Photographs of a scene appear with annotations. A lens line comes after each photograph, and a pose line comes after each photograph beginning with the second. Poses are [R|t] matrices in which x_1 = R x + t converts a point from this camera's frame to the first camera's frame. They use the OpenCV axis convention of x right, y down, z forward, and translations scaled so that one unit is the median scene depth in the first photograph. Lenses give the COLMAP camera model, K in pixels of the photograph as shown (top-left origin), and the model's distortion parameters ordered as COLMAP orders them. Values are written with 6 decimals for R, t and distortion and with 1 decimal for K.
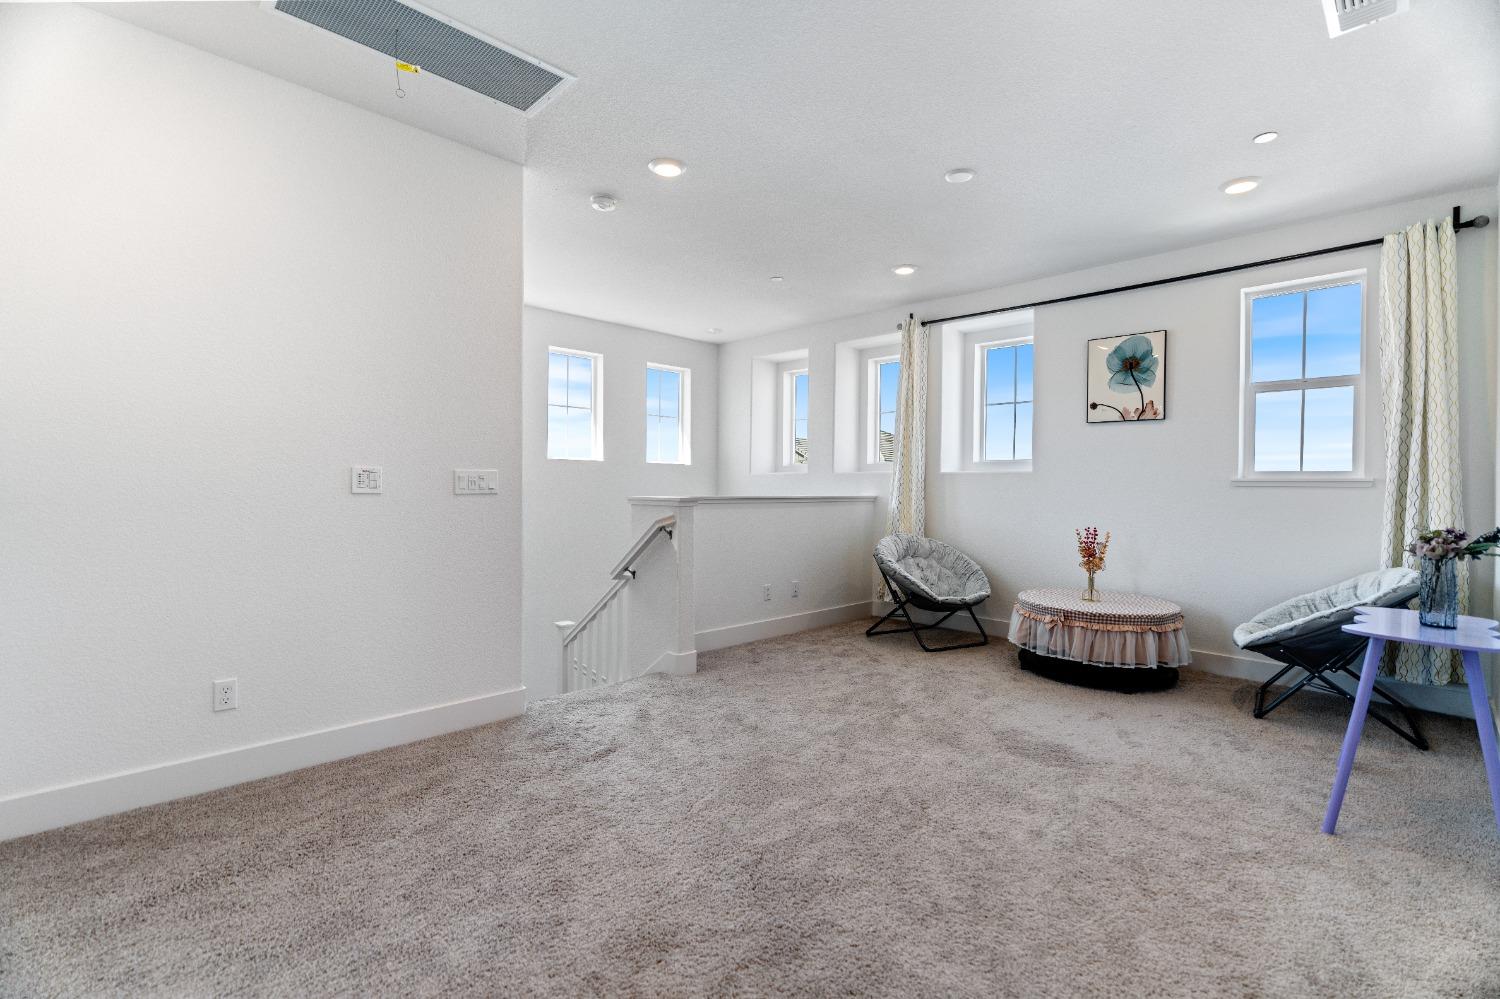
lens RADIAL K [[672.3, 0, 768.2], [0, 672.3, 484.0], [0, 0, 1]] dist [-0.009935, 0.003683]
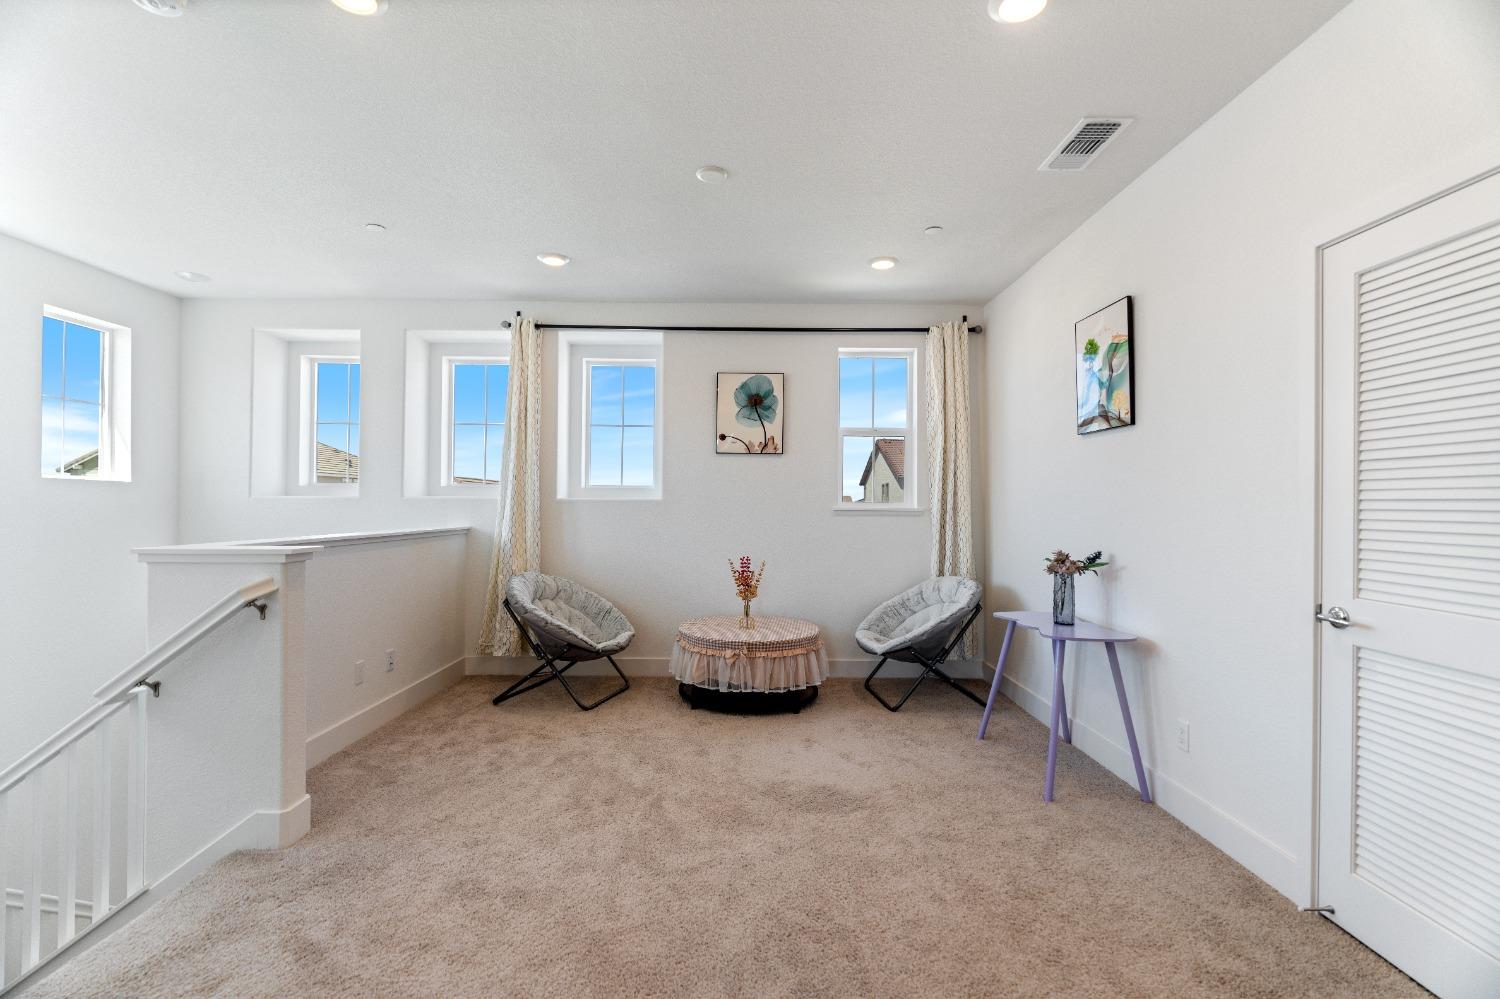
lens RADIAL K [[672.3, 0, 749.5], [0, 672.3, 494.5], [0, 0, 1]] dist [-0.009935, 0.003683]
pose [[0.713729, 0.006511, 0.700392, -0.238885], [-0.002266, 0.999973, -0.006987, -0.023340], [-0.700418, 0.003399, 0.713725, 0.262132]]
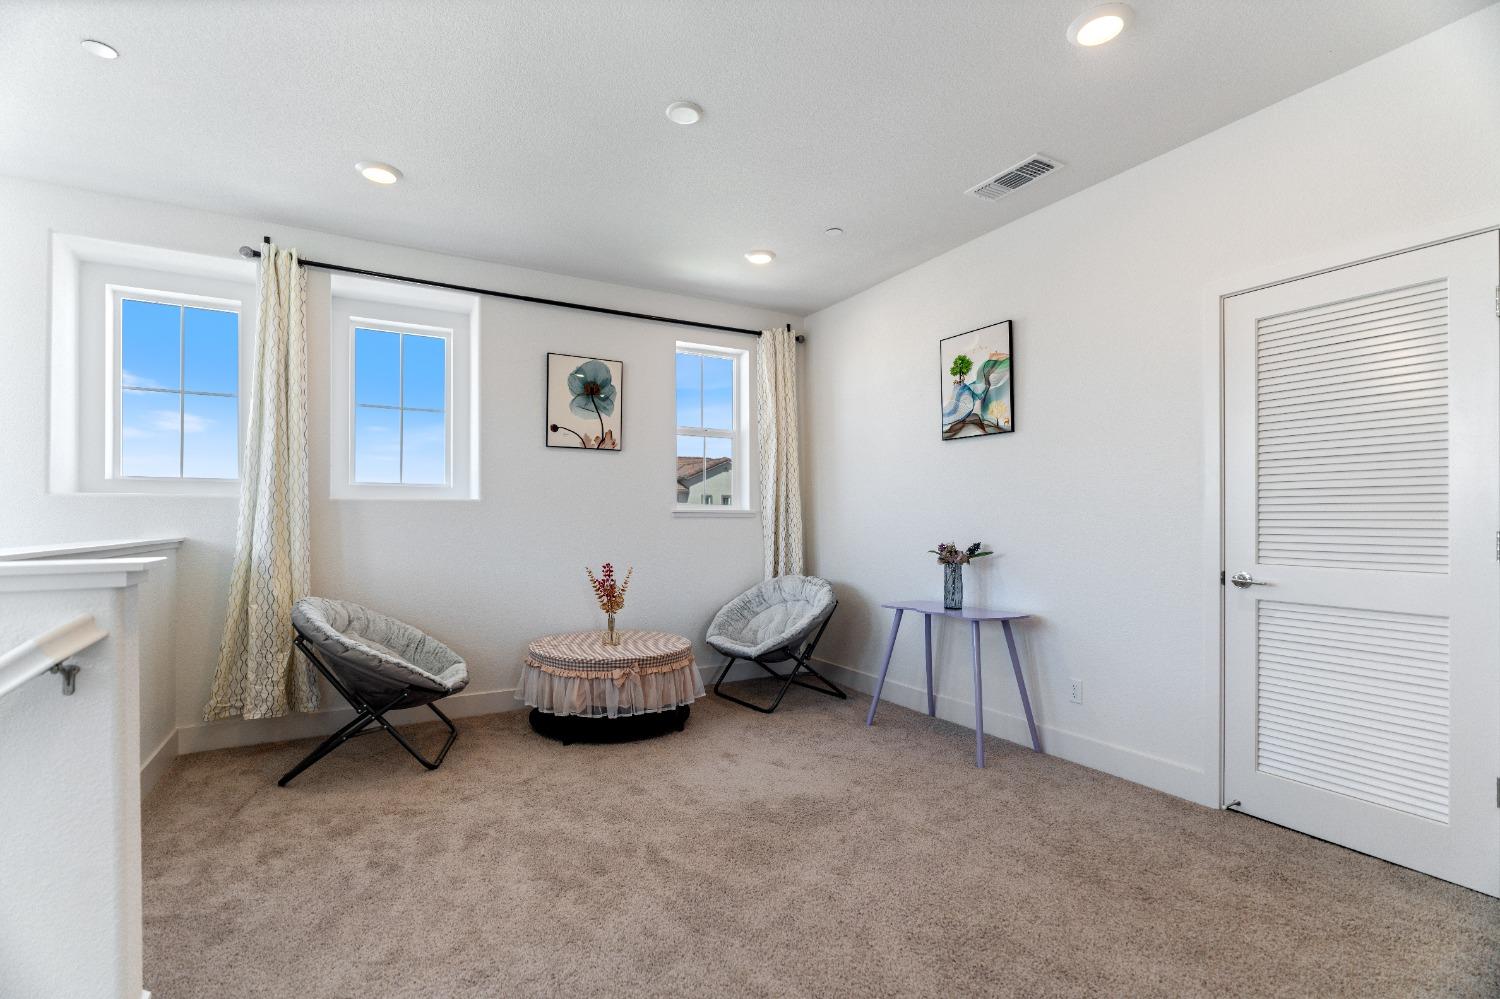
lens RADIAL K [[672.3, 0, 745.1], [0, 672.3, 509.6], [0, 0, 1]] dist [-0.009935, 0.003683]
pose [[0.288881, 0.003803, 0.957357, -0.337945], [0.000928, 0.999991, -0.004253, -0.003957], [-0.957365, 0.002117, 0.288875, 0.565166]]
